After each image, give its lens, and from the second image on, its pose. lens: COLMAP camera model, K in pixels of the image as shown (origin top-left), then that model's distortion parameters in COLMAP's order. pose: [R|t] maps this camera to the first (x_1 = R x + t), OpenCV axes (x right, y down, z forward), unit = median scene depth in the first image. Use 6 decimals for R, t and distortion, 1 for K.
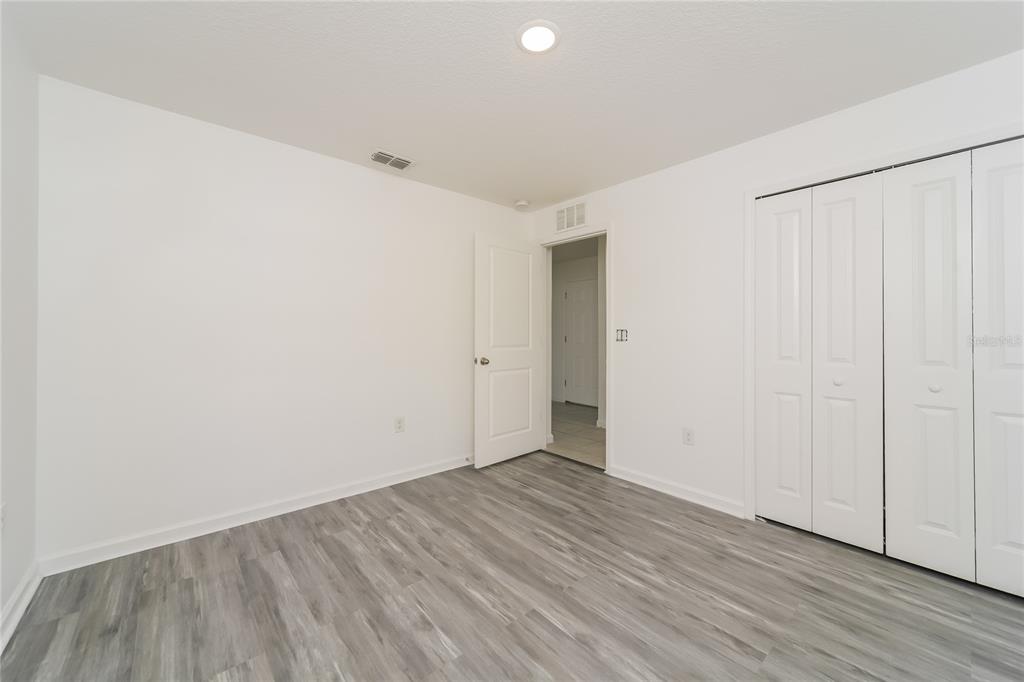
lens RADIAL K [[404.0, 0, 518.6], [0, 404.0, 339.2], [0, 0, 1]] dist [0.000574, 0.000790]
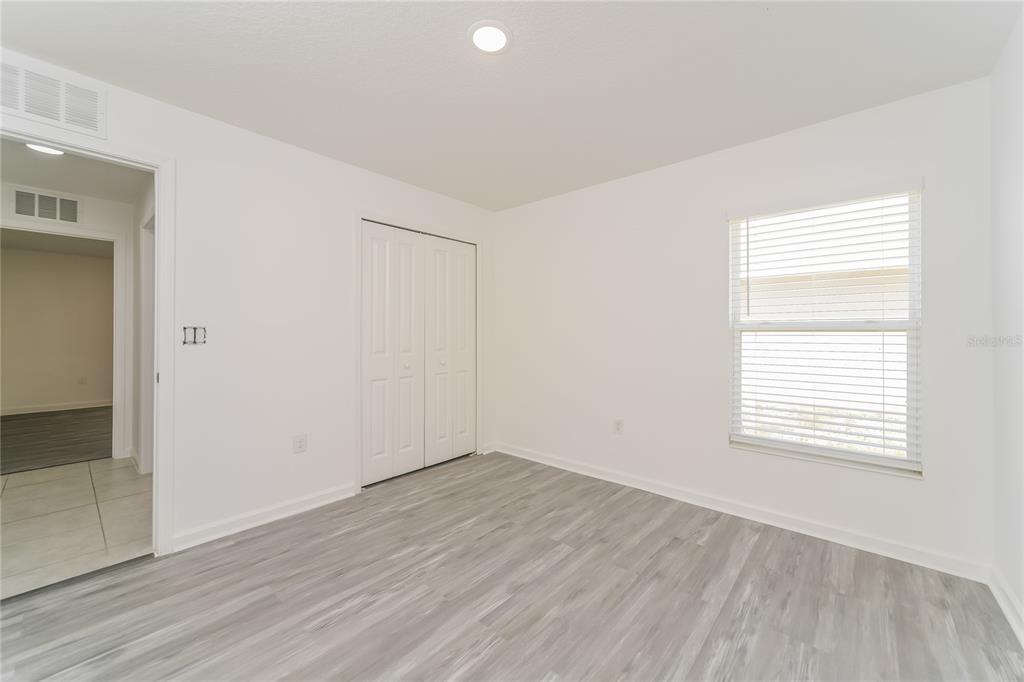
lens RADIAL K [[404.0, 0, 507.8], [0, 404.0, 336.5], [0, 0, 1]] dist [0.000574, 0.000790]
pose [[-0.137422, -0.009507, 0.990467, -0.705075], [0.012282, 0.999861, 0.011302, -0.012901], [-0.990436, 0.013718, -0.137286, 0.812545]]
